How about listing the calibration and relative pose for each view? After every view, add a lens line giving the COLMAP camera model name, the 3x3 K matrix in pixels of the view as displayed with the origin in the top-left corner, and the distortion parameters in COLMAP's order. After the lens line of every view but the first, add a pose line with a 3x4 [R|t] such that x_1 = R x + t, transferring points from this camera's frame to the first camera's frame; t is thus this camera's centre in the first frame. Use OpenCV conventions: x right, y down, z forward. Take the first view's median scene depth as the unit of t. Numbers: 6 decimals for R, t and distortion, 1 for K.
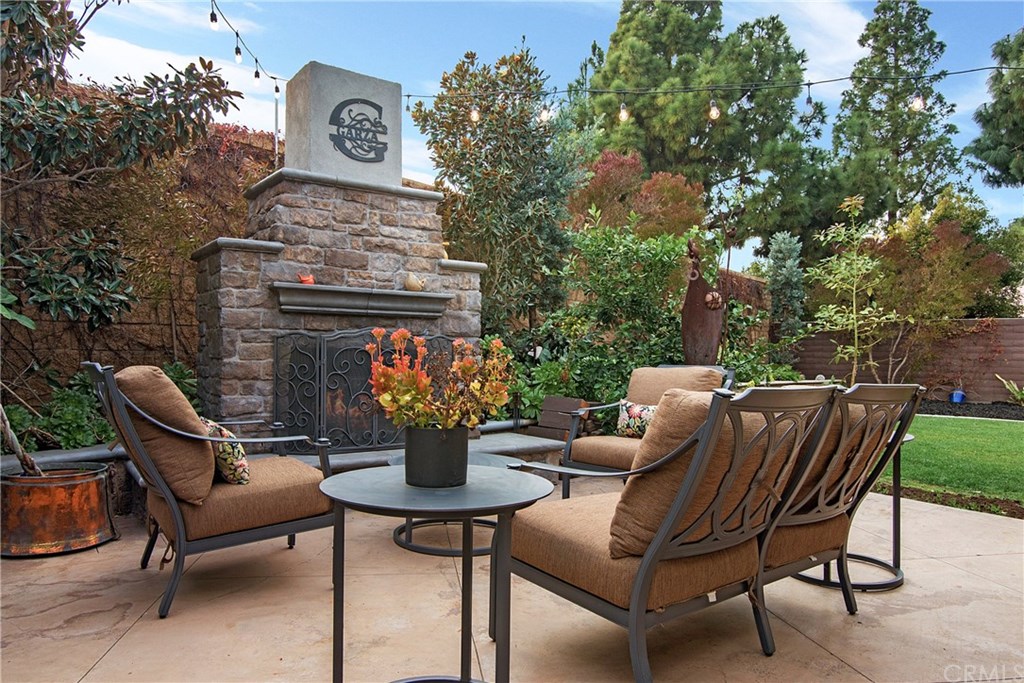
lens RADIAL K [[702.1, 0, 515.1], [0, 702.1, 369.7], [0, 0, 1]] dist [-0.009148, -0.007199]
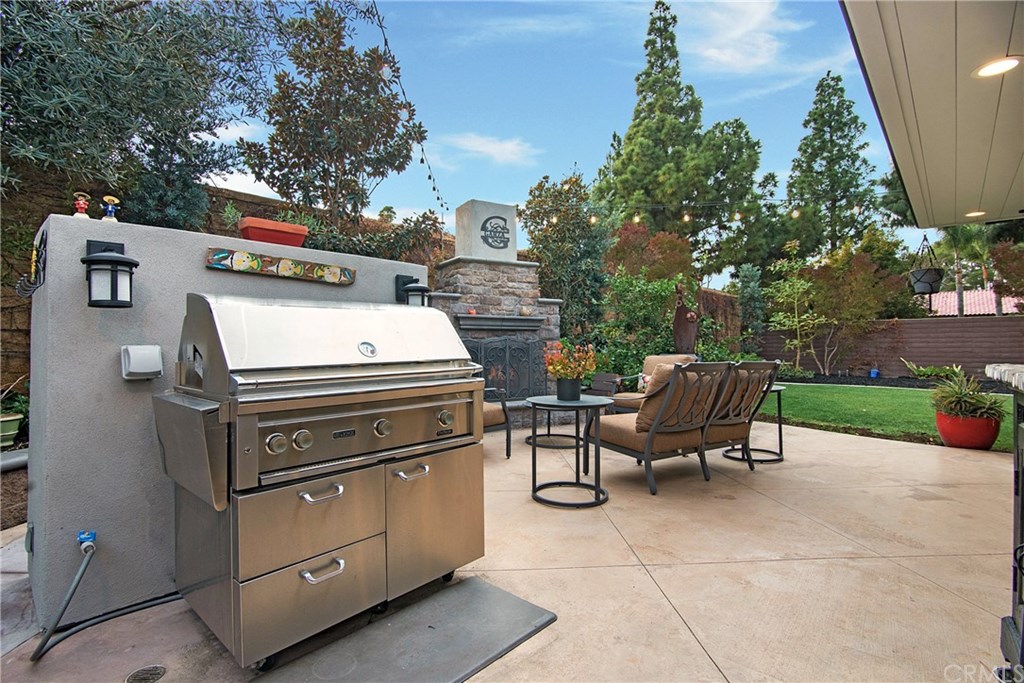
lens RADIAL K [[503.6, 0, 507.2], [0, 503.6, 334.0], [0, 0, 1]] dist [-0.027704, -0.002154]
pose [[0.994333, -0.015449, -0.105185, -0.034478], [0.010213, 0.998690, -0.050132, 0.001564], [0.105822, 0.048773, 0.993188, -0.228427]]
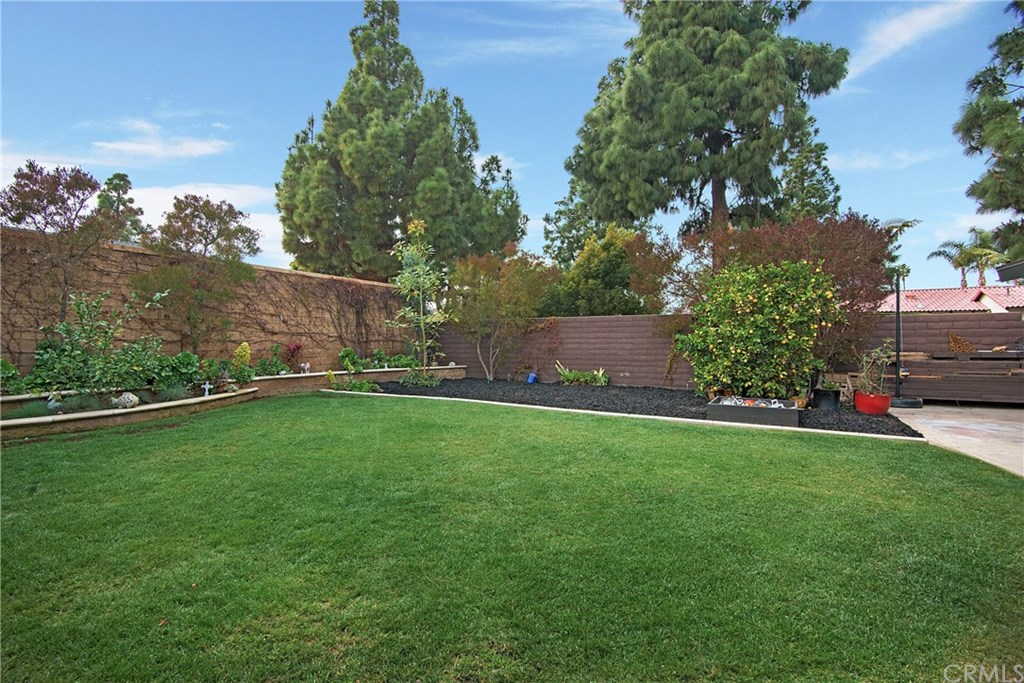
lens RADIAL K [[503.6, 0, 516.4], [0, 503.6, 341.7], [0, 0, 1]] dist [-0.027704, -0.002154]
pose [[0.987131, -0.011938, 0.159467, 0.950401], [0.016012, 0.999577, -0.024283, -0.012942], [-0.159109, 0.026523, 0.986905, 0.175235]]
